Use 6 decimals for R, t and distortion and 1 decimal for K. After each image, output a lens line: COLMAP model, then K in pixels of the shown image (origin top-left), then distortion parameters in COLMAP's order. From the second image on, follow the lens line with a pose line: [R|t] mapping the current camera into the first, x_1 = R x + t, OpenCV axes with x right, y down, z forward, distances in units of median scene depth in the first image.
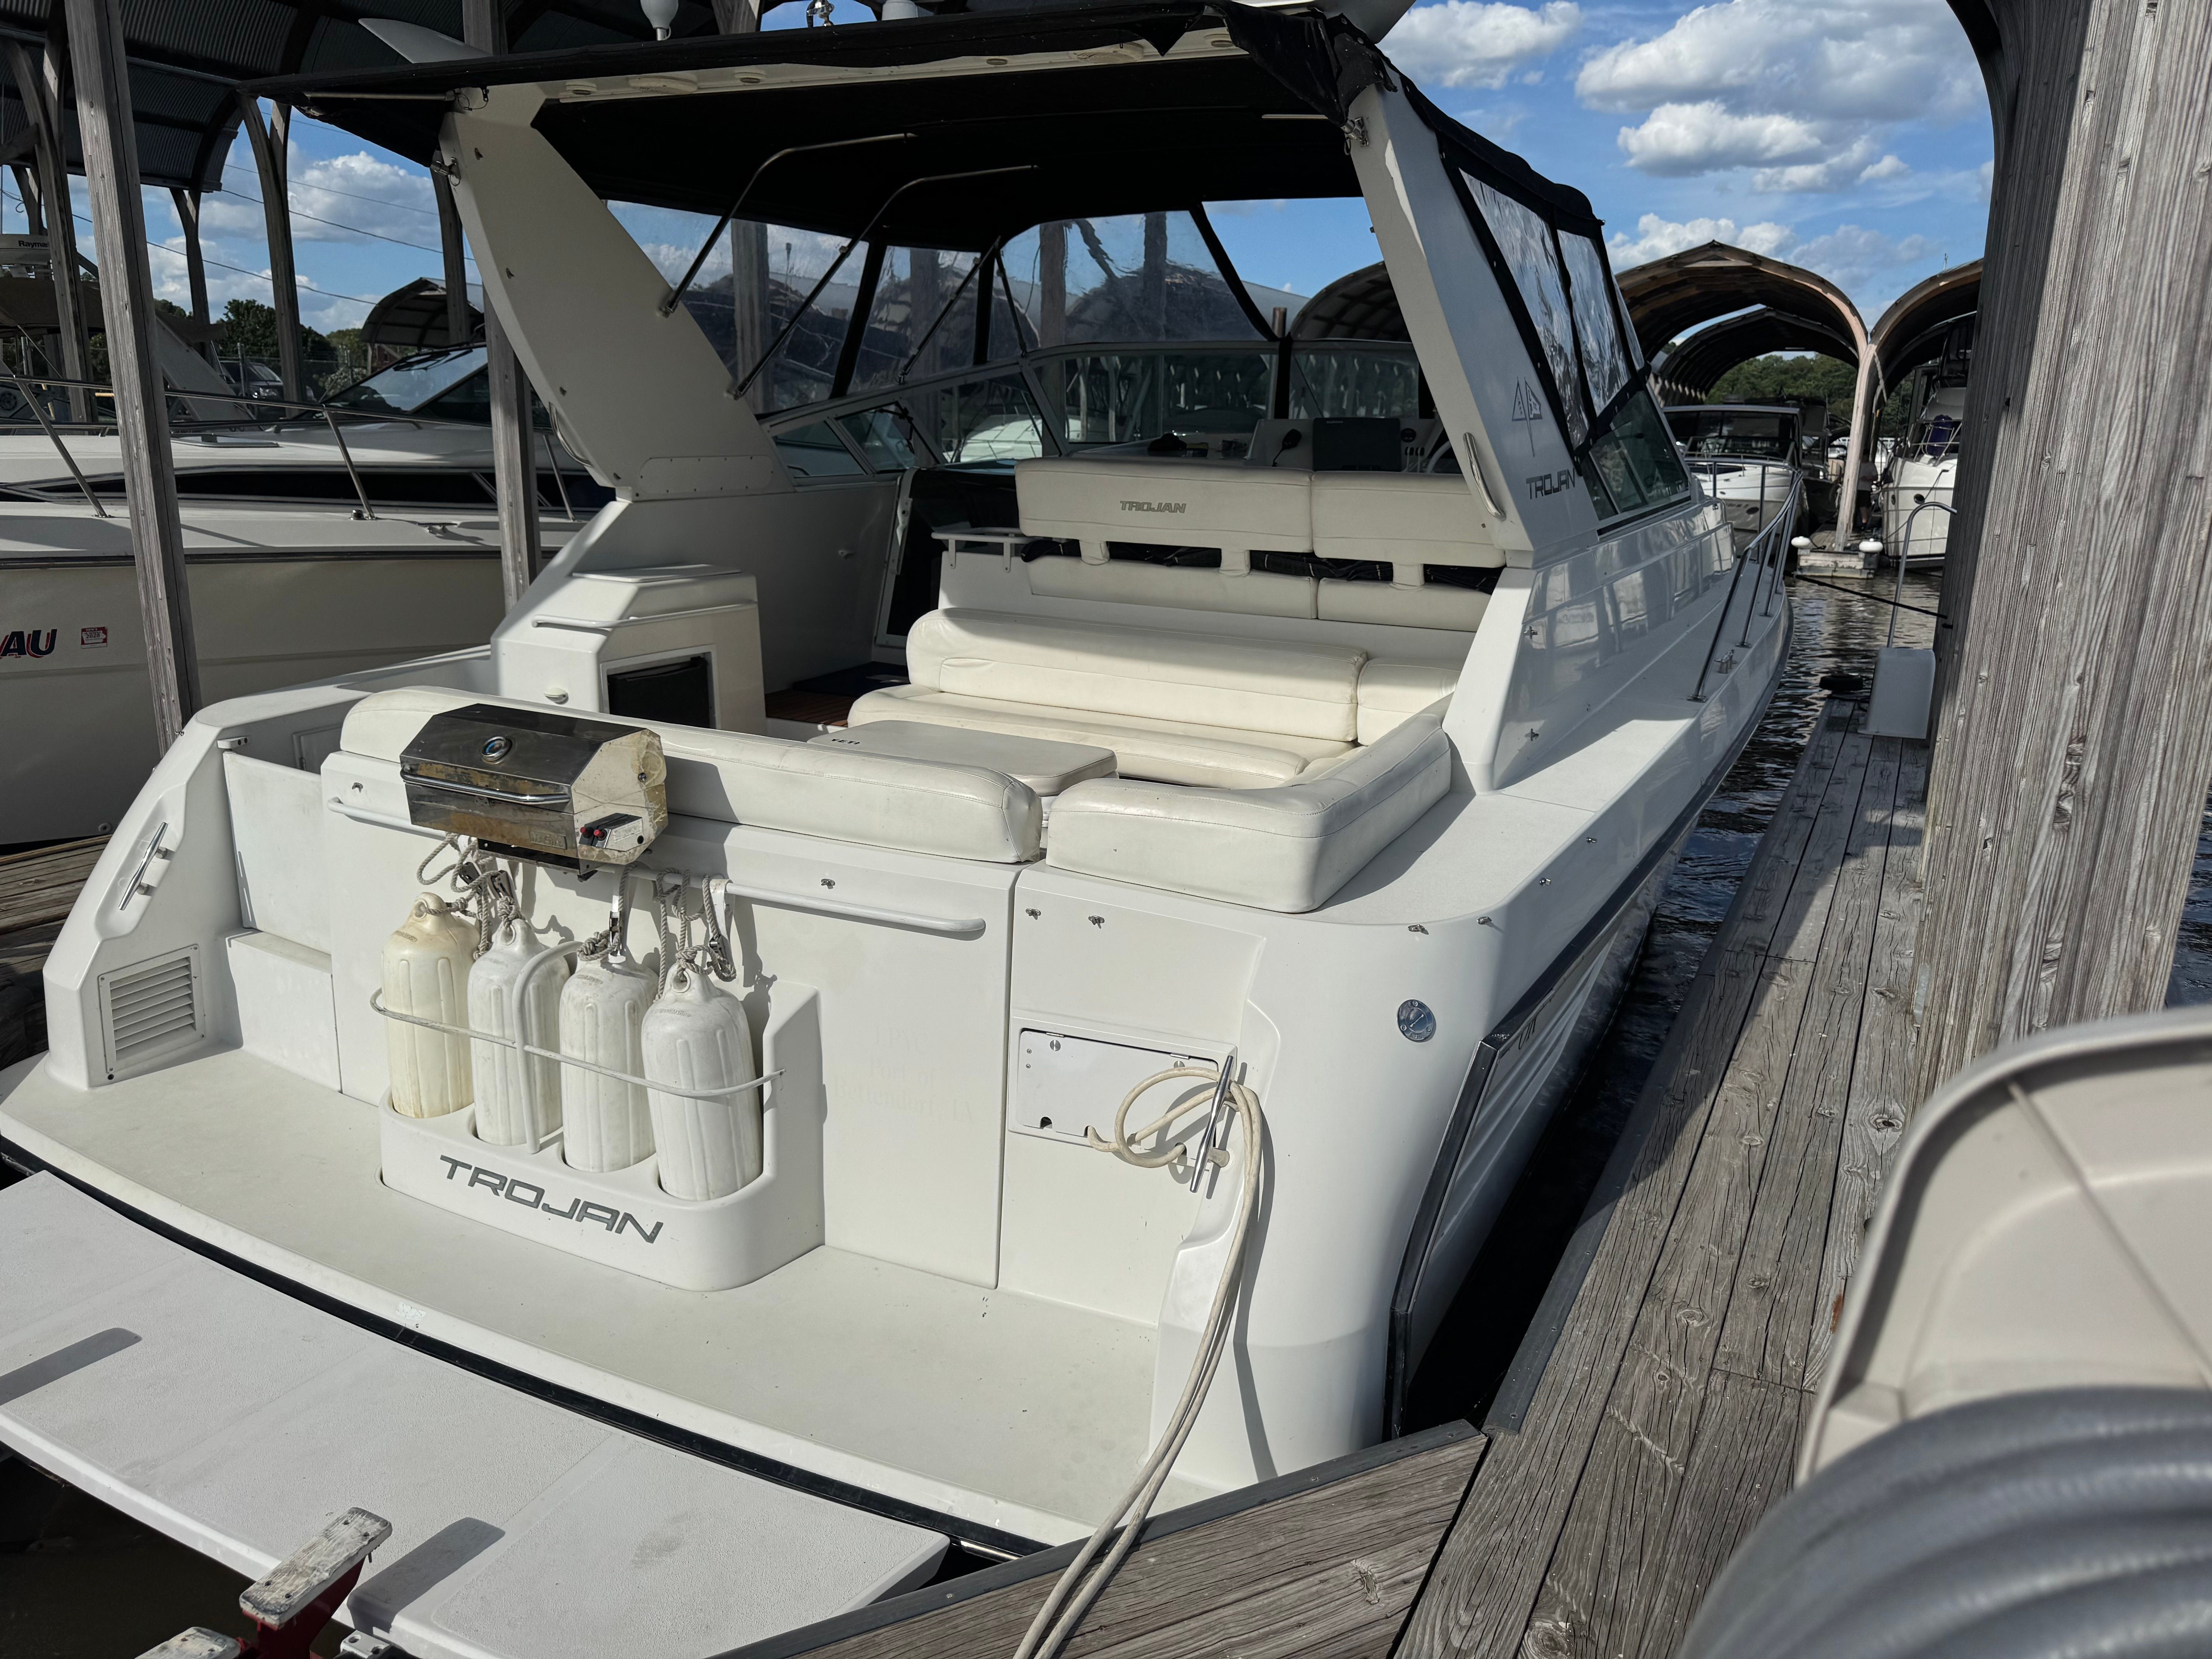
lens RADIAL K [[1550.7, 0, 1106.0], [0, 1550.7, 829.5], [0, 0, 1]] dist [0.102652, -0.135813]
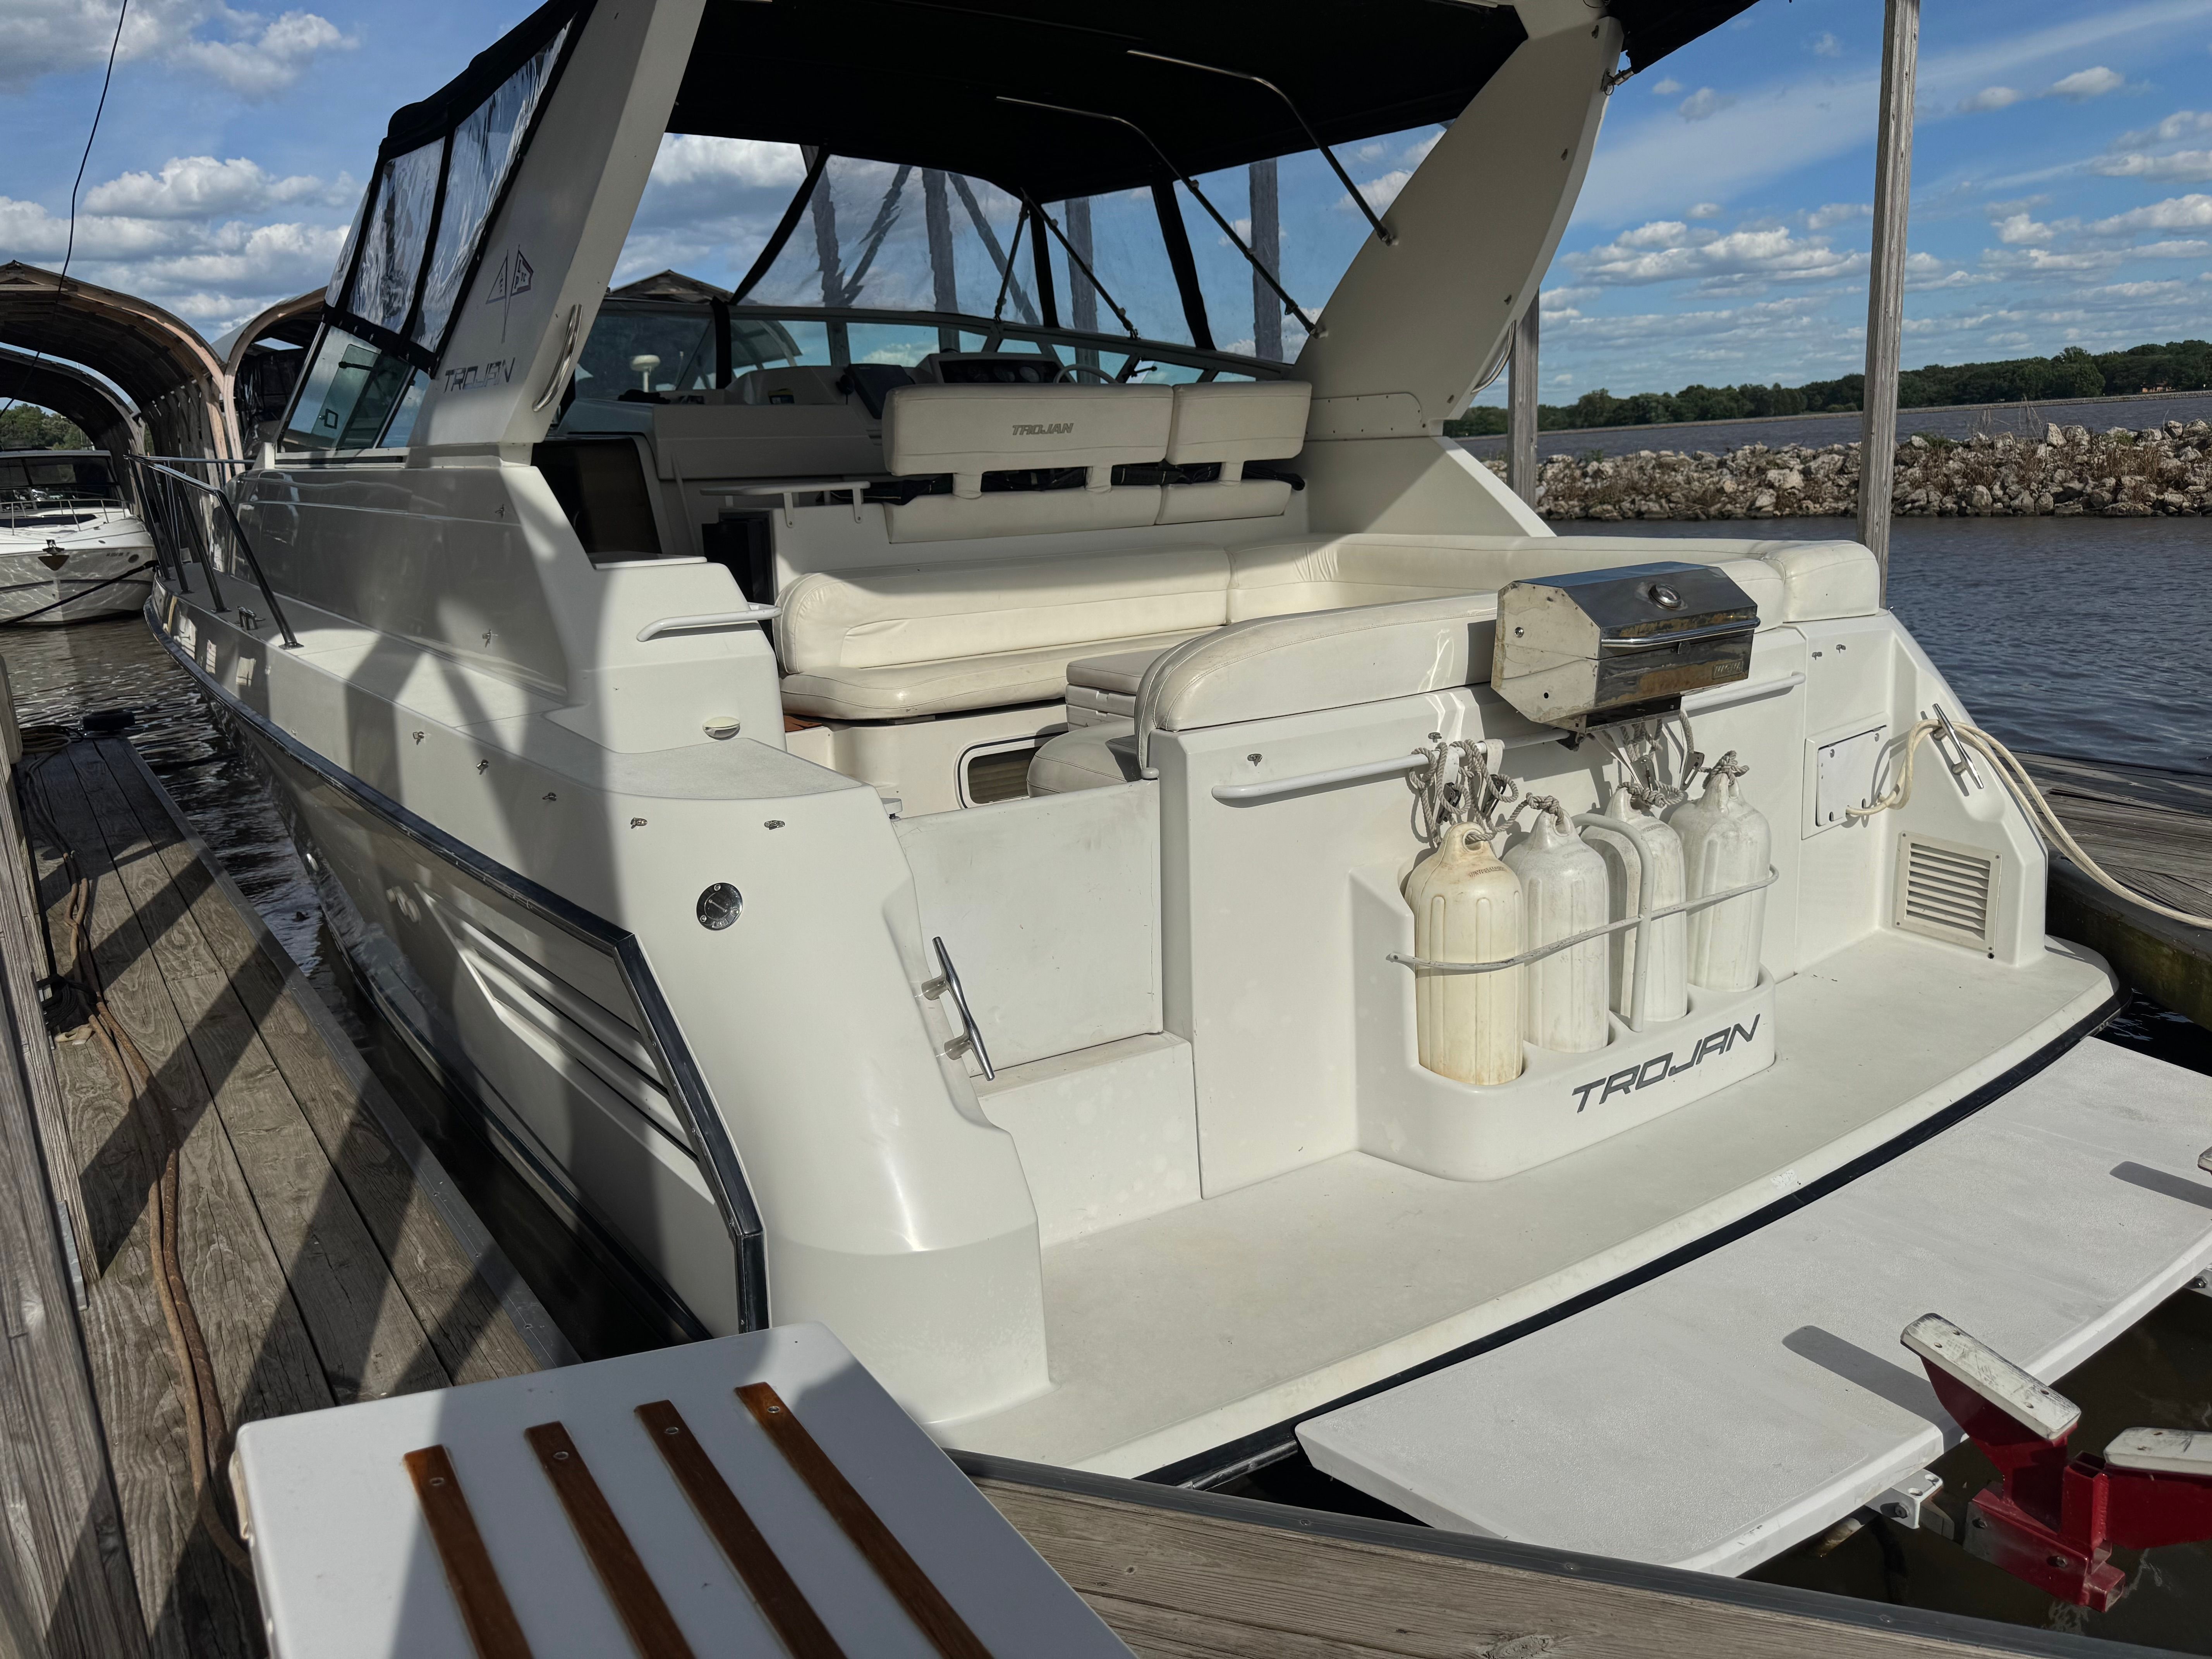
lens RADIAL K [[1550.7, 0, 1106.0], [0, 1550.7, 829.5], [0, 0, 1]] dist [0.102652, -0.135813]
pose [[0.458279, -0.252909, 0.852067, -1.017122], [0.280892, 0.950740, 0.131121, -0.099651], [-0.843256, 0.179249, 0.506744, 0.603243]]
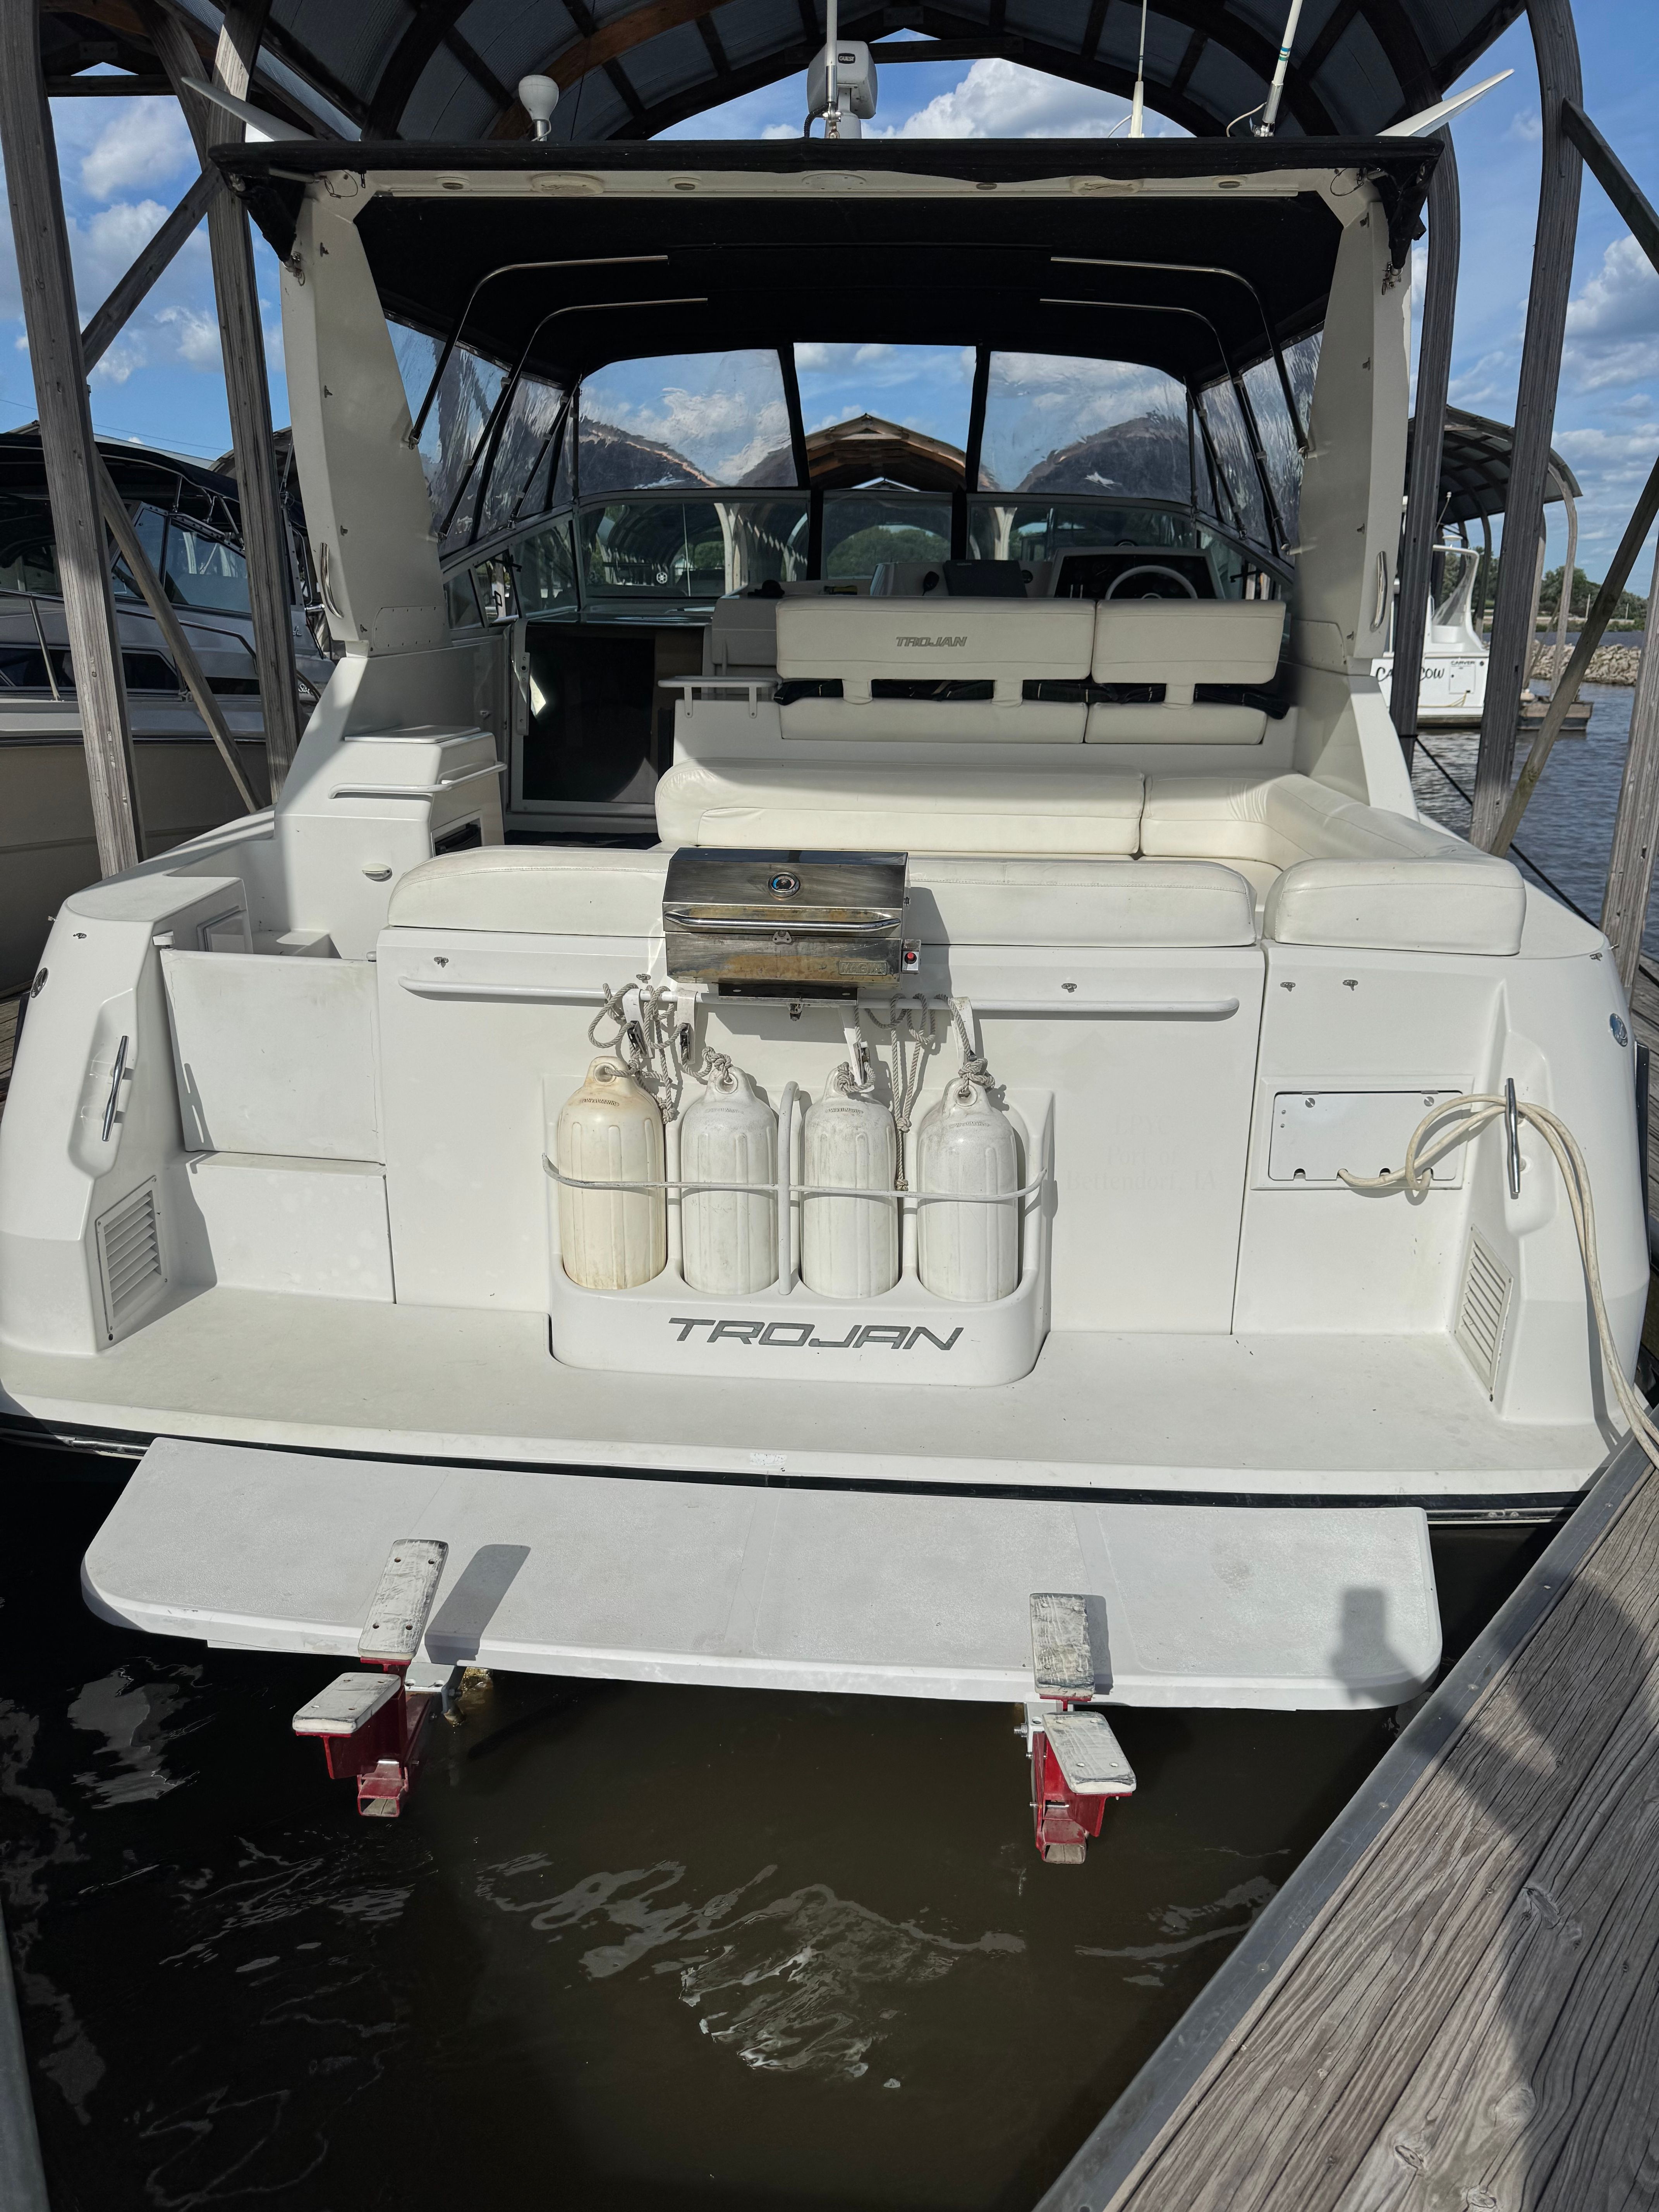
lens RADIAL K [[1550.7, 0, 838.5], [0, 1550.7, 1113.9], [0, 0, 1]] dist [0.102652, -0.135813]
pose [[0.920011, -0.140268, 0.365930, -0.533392], [0.117530, 0.989526, 0.083815, 0.010370], [-0.373854, -0.034103, 0.926860, 0.058607]]
